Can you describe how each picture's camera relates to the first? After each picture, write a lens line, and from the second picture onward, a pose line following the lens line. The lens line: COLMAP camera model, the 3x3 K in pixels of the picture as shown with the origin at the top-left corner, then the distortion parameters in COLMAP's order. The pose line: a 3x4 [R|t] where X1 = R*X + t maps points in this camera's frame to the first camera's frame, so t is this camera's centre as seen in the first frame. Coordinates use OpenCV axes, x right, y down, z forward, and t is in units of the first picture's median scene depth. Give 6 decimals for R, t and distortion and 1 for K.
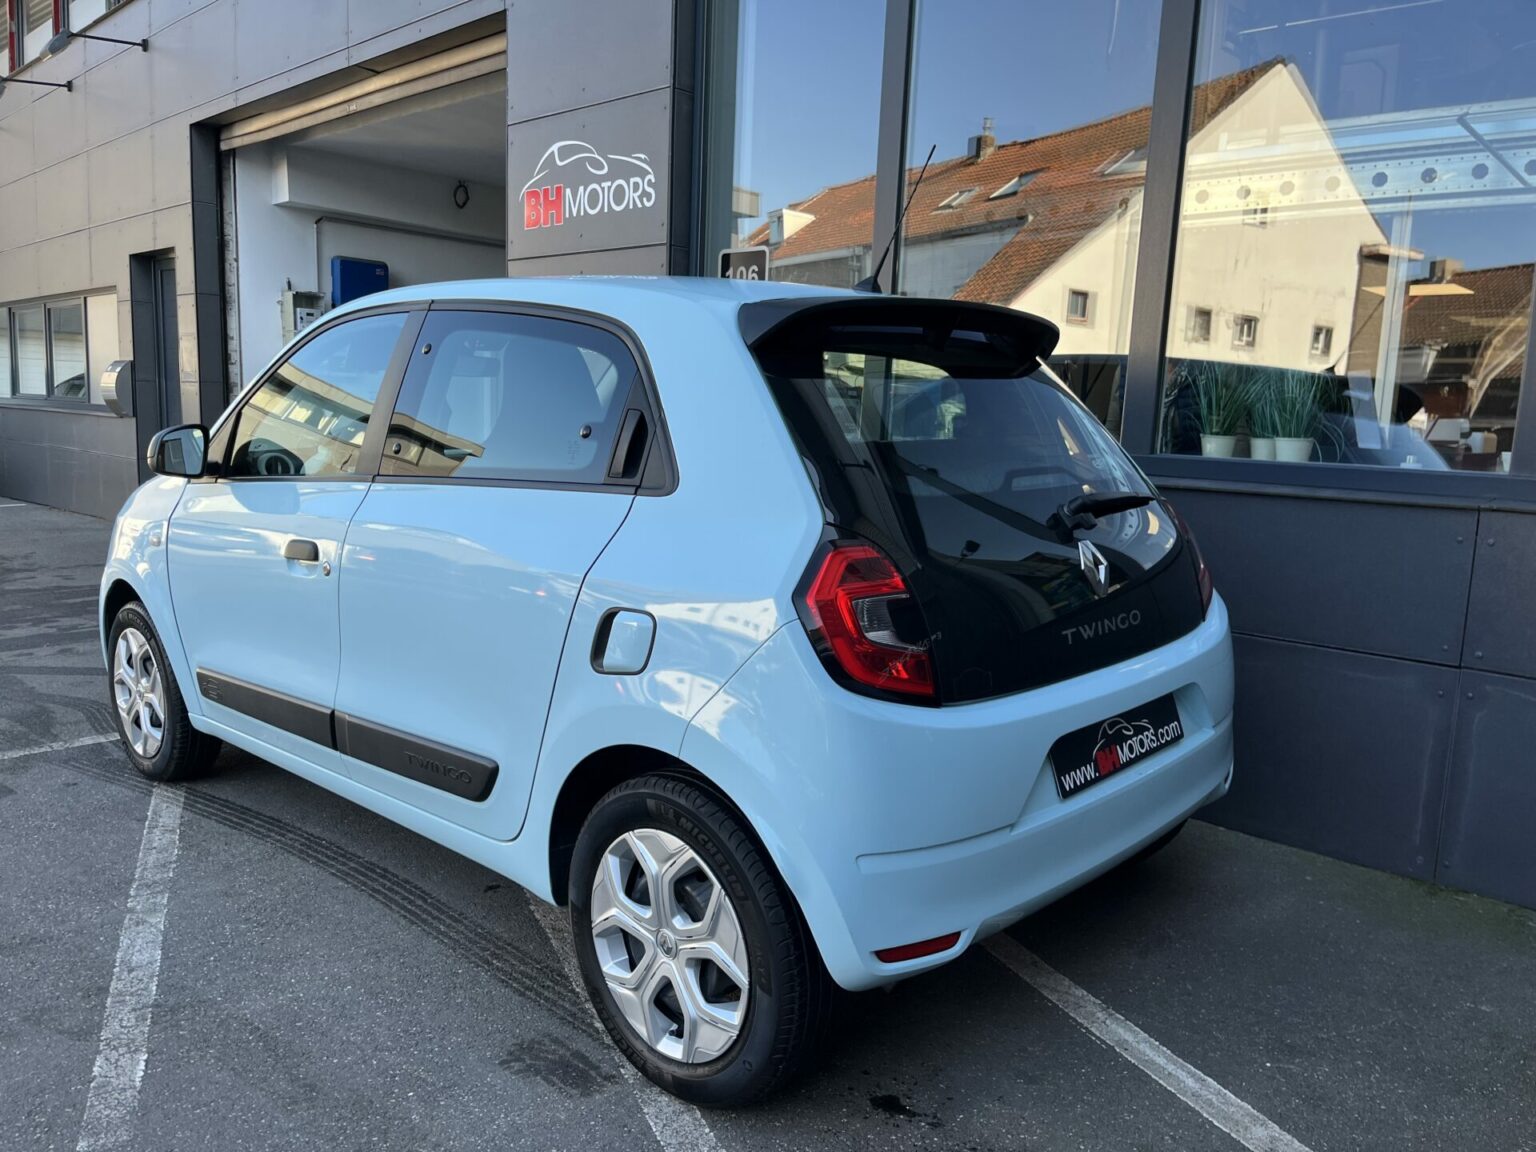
lens RADIAL K [[1153.0, 0, 768.0], [0, 1153.0, 576.0], [0, 0, 1]] dist [0.053855, -0.101281]
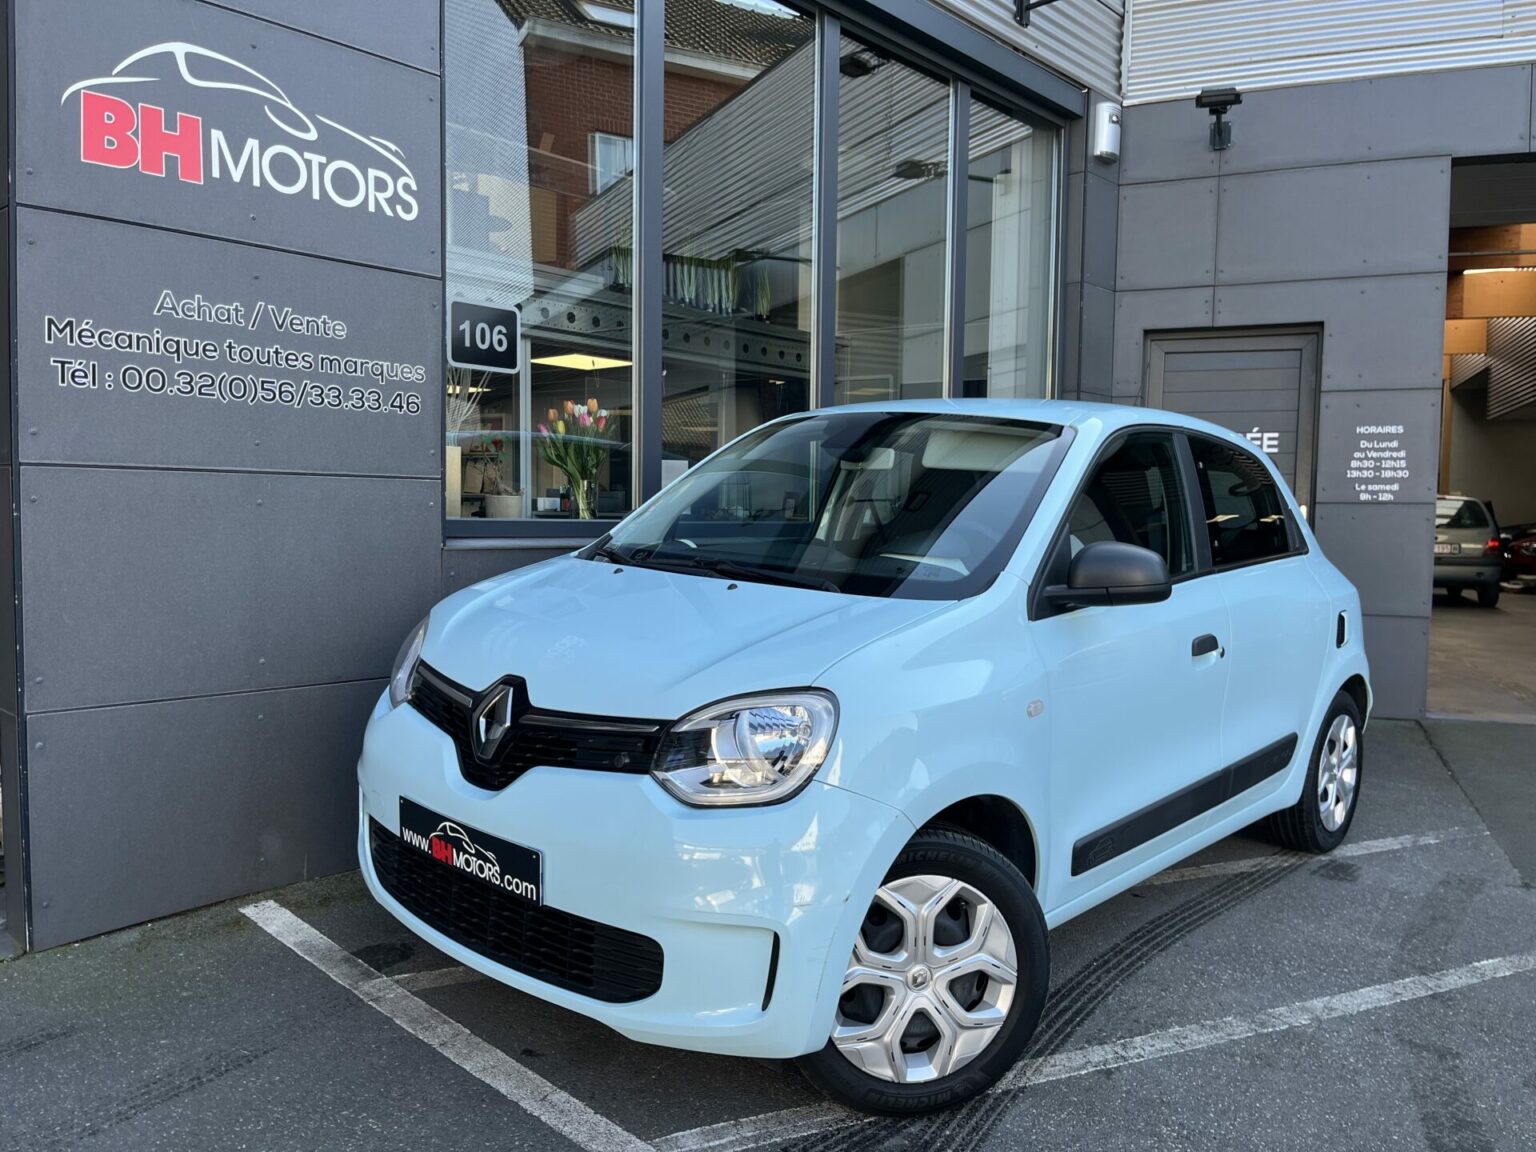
lens RADIAL K [[1144.3, 0, 768.0], [0, 1144.3, 576.0], [0, 0, 1]] dist [0.109243, -0.161201]
pose [[-0.007841, -0.096284, 0.995323, -1.193733], [0.121105, 0.987936, 0.096523, -0.196494], [-0.992609, 0.121296, 0.003914, 1.116465]]
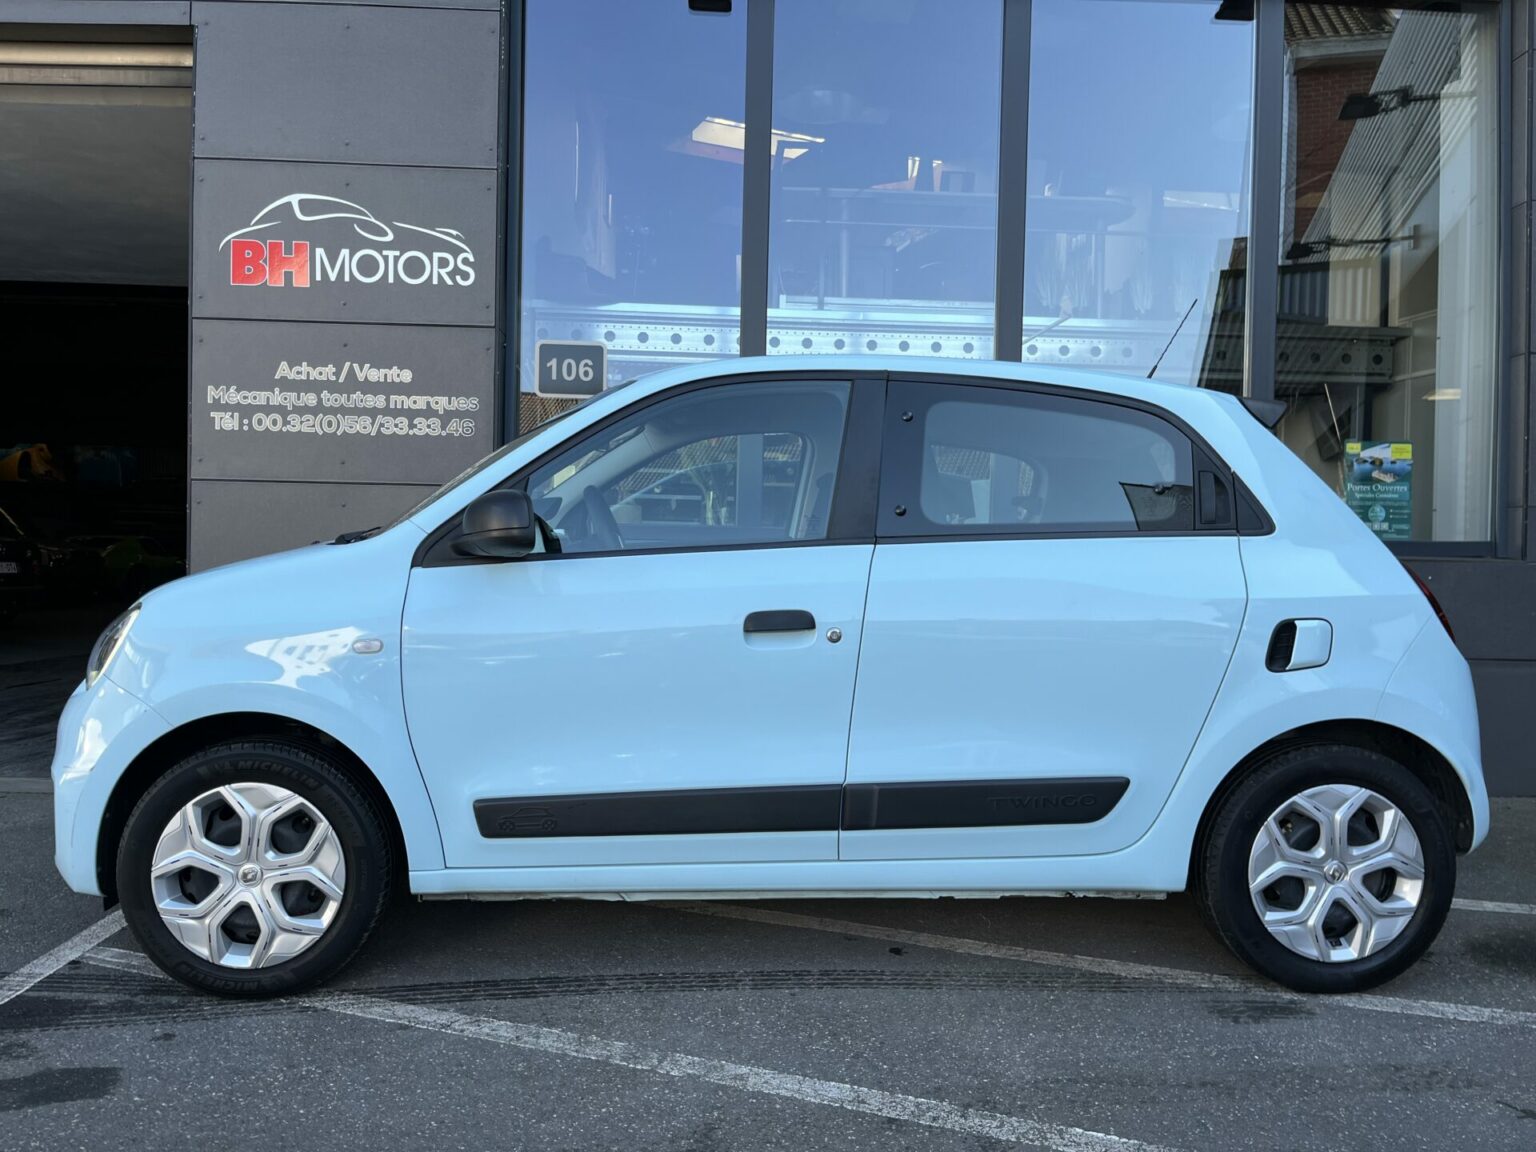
lens RADIAL K [[1162.8, 0, 768.0], [0, 1162.8, 576.0], [0, 0, 1]] dist [0.051795, -0.062481]
pose [[0.703579, -0.026478, 0.710124, -0.847212], [0.105881, 0.992057, -0.067915, 0.003851], [-0.702685, 0.122972, 0.700794, 0.275830]]
